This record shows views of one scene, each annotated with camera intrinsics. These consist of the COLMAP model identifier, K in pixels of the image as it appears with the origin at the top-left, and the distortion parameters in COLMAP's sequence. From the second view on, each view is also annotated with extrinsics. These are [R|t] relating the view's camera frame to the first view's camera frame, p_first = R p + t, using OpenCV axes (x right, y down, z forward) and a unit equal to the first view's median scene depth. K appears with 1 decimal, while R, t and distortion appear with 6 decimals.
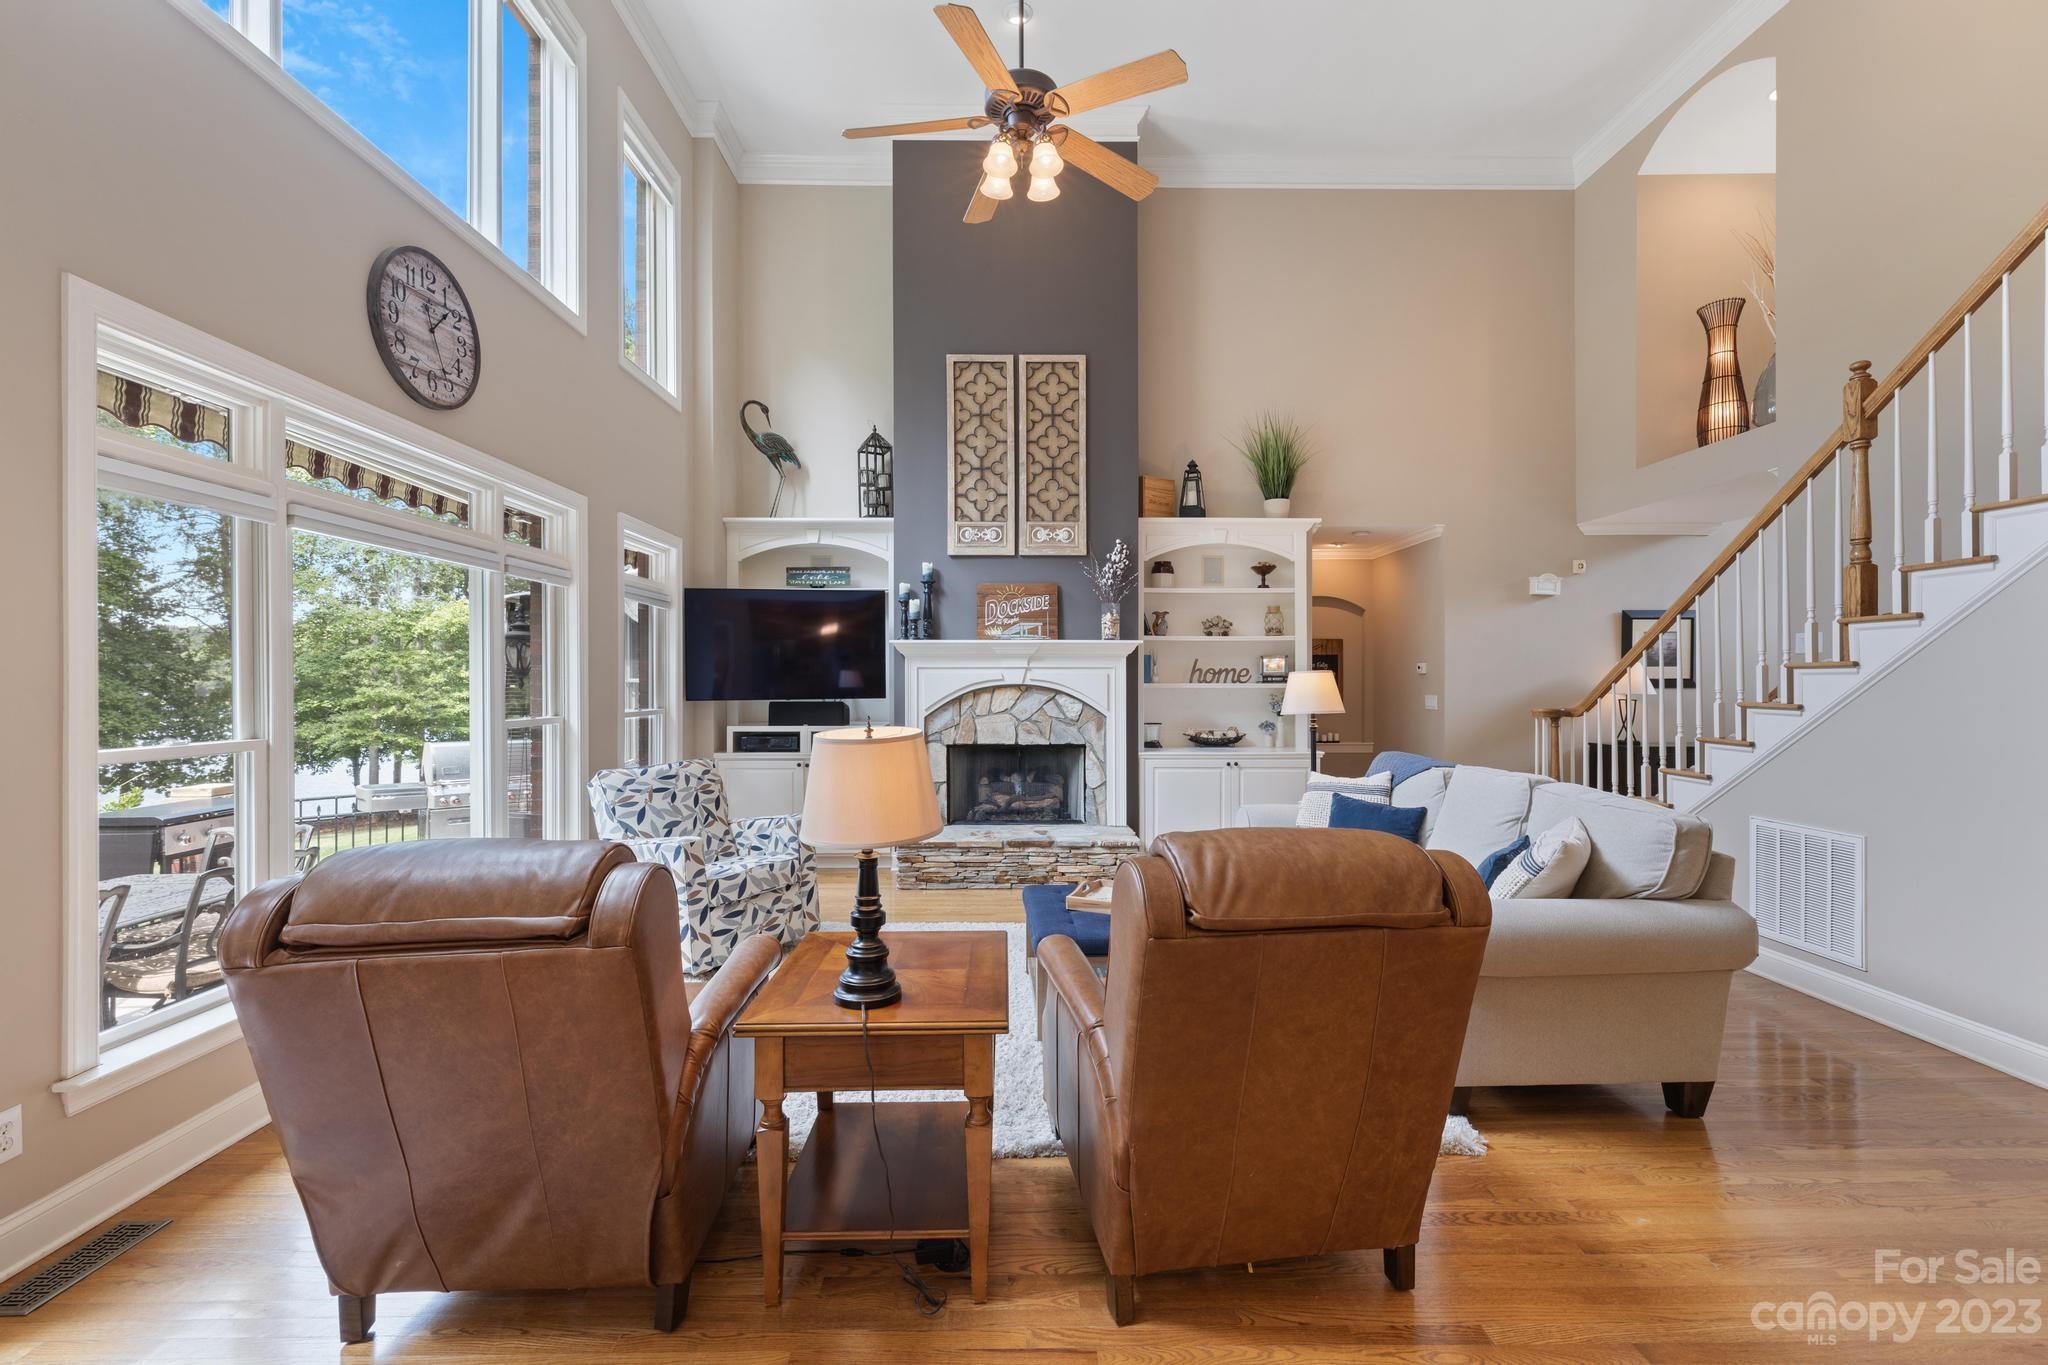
lens RADIAL K [[859.7, 0, 1023.6], [0, 859.7, 681.0], [0, 0, 1]] dist [0.000030, 0.000265]
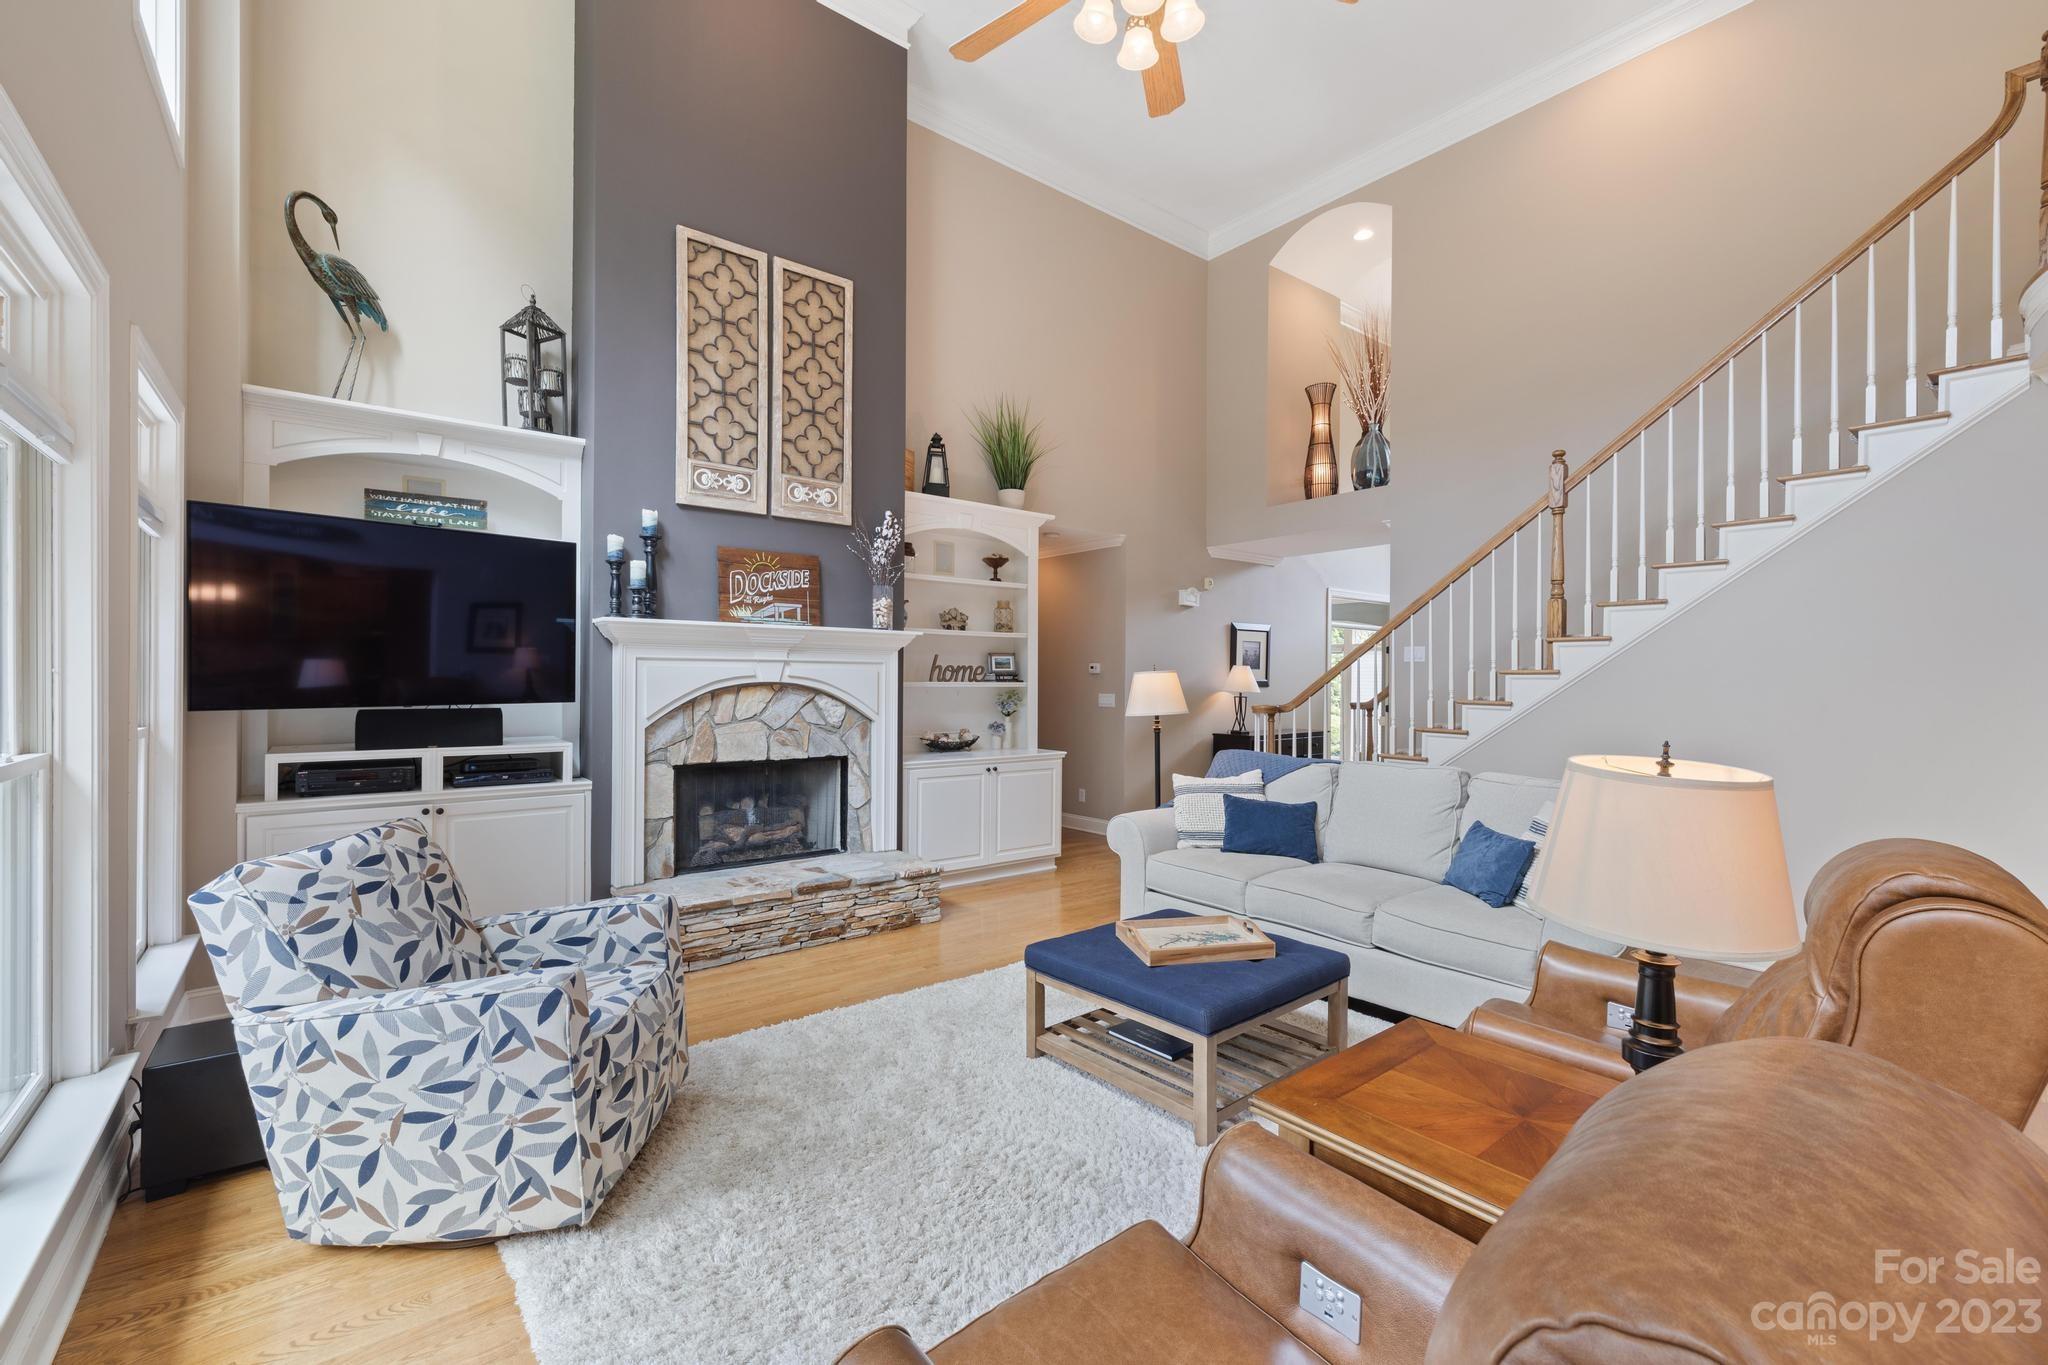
lens RADIAL K [[863.9, 0, 1025.2], [0, 863.9, 679.5], [0, 0, 1]] dist [0.001797, 0.000167]
pose [[0.788634, 0.005981, 0.614834, -0.302812], [-0.007880, 0.999969, 0.000379, -0.000745], [-0.614813, -0.005143, 0.788656, 0.246210]]
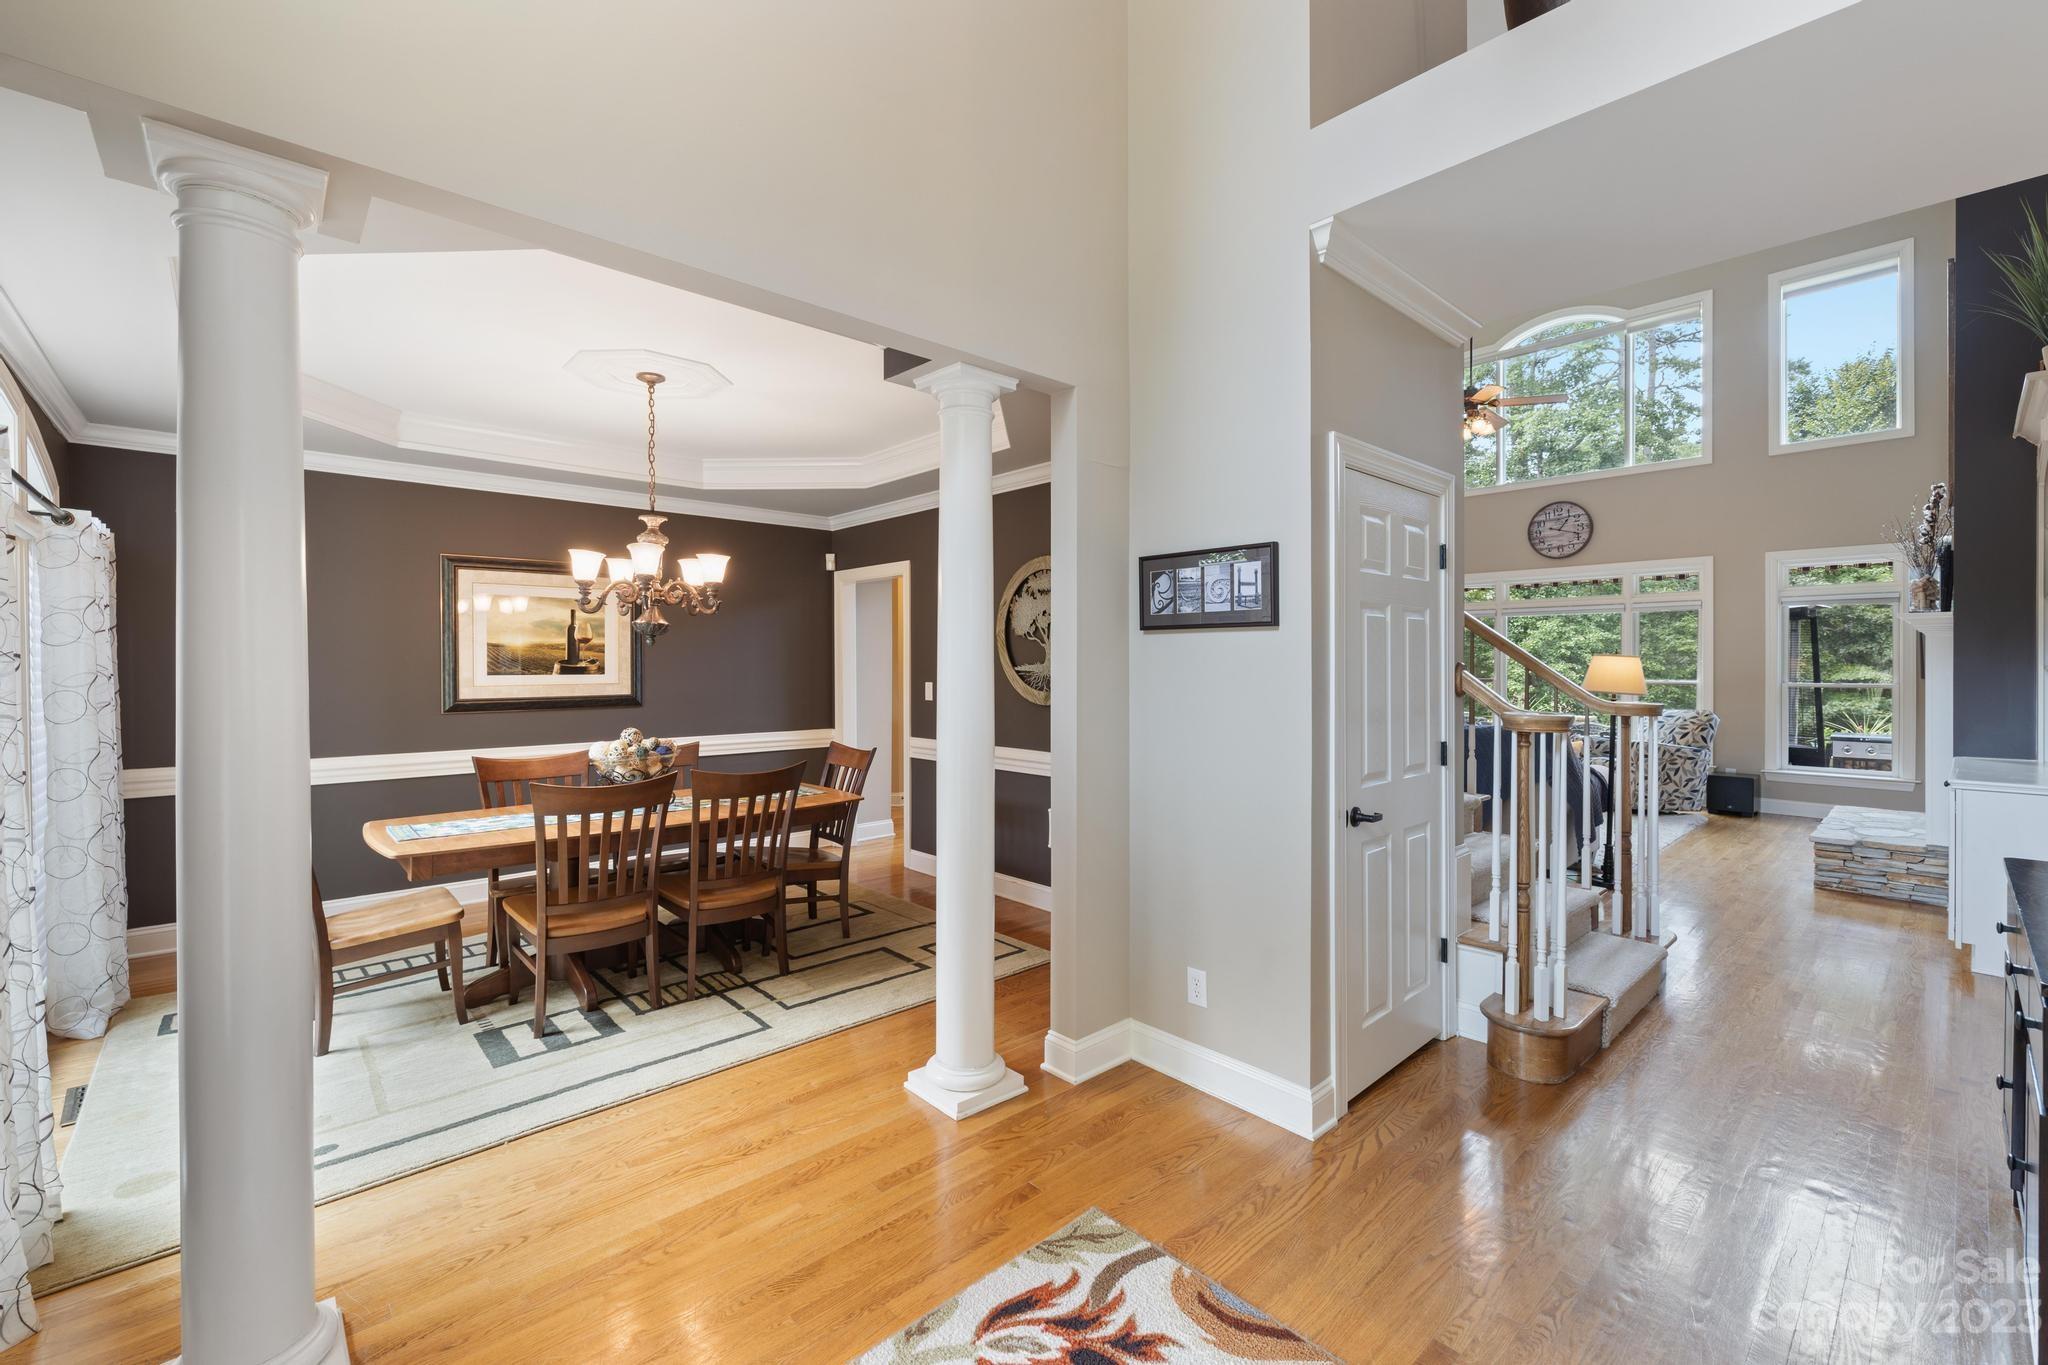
lens RADIAL K [[858.9, 0, 1023.3], [0, 858.9, 669.7], [0, 0, 1]] dist [0.000283, -0.000196]
pose [[-0.747540, 0.008326, -0.664165, 1.260818], [0.002308, 0.999948, 0.009939, -0.003549], [0.664213, 0.005897, -0.747520, 1.027938]]
